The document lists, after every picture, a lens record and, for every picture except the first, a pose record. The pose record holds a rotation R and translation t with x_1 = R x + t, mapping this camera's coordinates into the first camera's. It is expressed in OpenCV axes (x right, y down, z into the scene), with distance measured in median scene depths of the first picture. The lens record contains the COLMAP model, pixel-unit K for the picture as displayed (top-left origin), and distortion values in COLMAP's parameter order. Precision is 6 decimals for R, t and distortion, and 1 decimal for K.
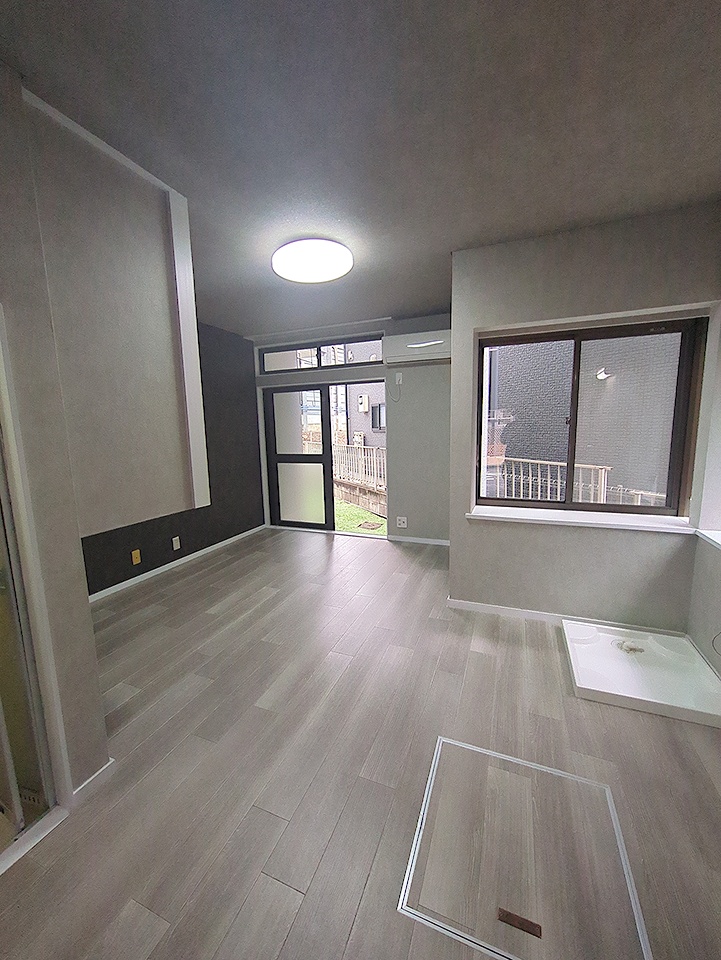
lens RADIAL K [[378.0, 0, 359.9], [0, 378.0, 478.2], [0, 0, 1]] dist [0.002653, -0.000258]
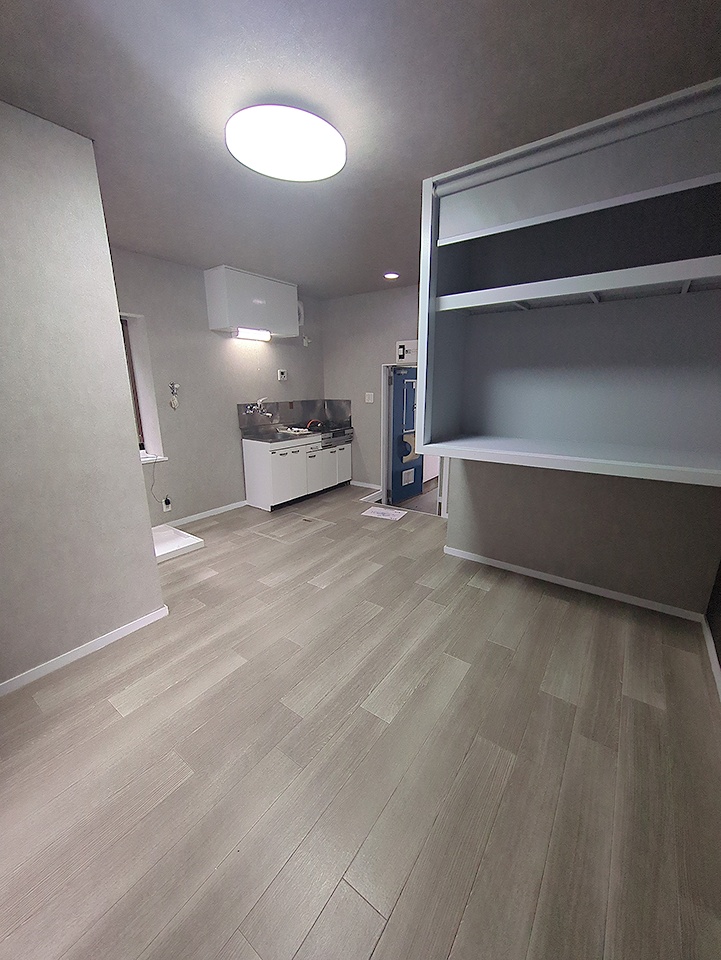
lens RADIAL K [[378.0, 0, 359.9], [0, 378.0, 479.8], [0, 0, 1]] dist [0.002653, -0.000258]
pose [[-0.970494, -0.031843, 0.239013, -0.459656], [0.062049, 0.924881, 0.375161, -0.276031], [-0.233005, 0.378922, -0.895615, 1.911125]]
